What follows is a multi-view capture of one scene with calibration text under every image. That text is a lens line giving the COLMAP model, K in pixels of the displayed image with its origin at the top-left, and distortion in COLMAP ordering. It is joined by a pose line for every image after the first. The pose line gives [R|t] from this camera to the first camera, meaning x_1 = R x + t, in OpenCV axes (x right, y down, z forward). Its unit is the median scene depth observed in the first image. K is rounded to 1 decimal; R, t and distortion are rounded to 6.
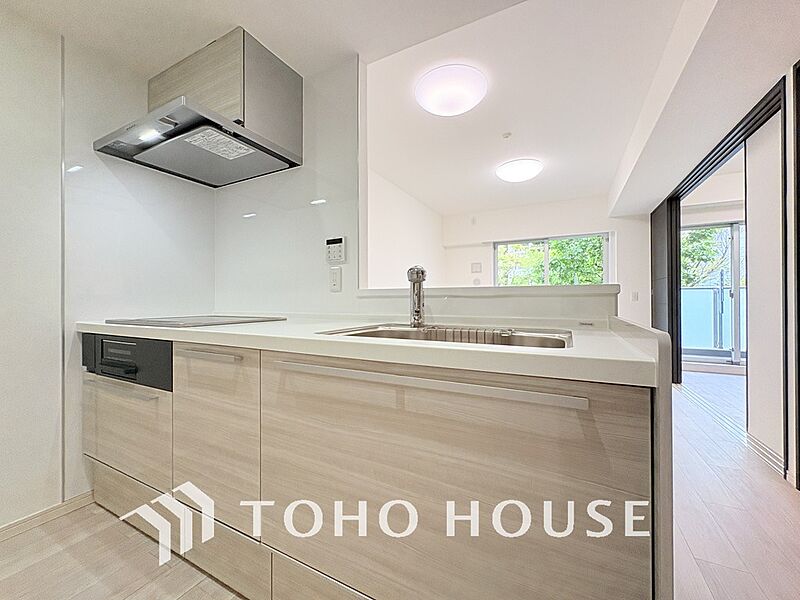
lens RADIAL K [[321.3, 0, 400.0], [0, 321.3, 300.0], [0, 0, 1]] dist [-0.000782, -0.000171]
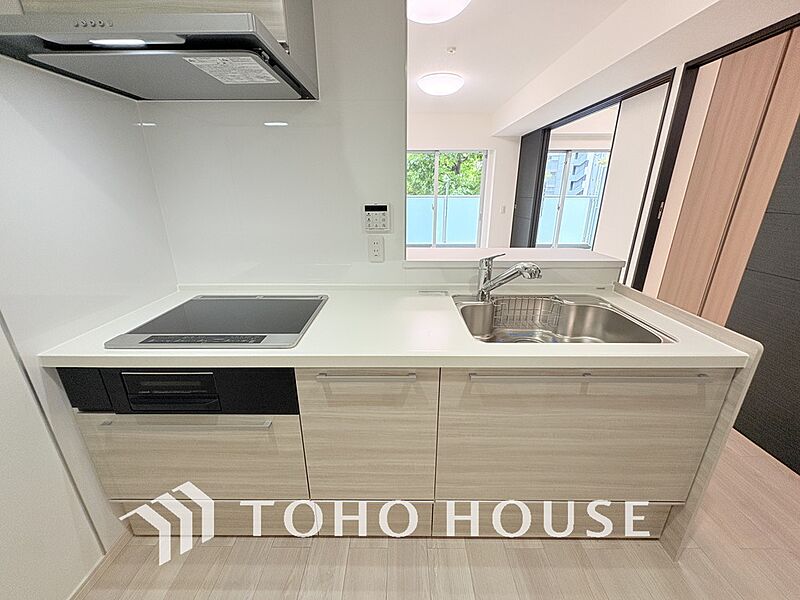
lens RADIAL K [[321.3, 0, 400.0], [0, 321.3, 300.0], [0, 0, 1]] dist [-0.000782, -0.000171]
pose [[0.889265, -0.146567, 0.433274, -0.616417], [-0.001629, 0.946248, 0.323438, -0.247944], [-0.457390, -0.288328, 0.841226, 0.144249]]
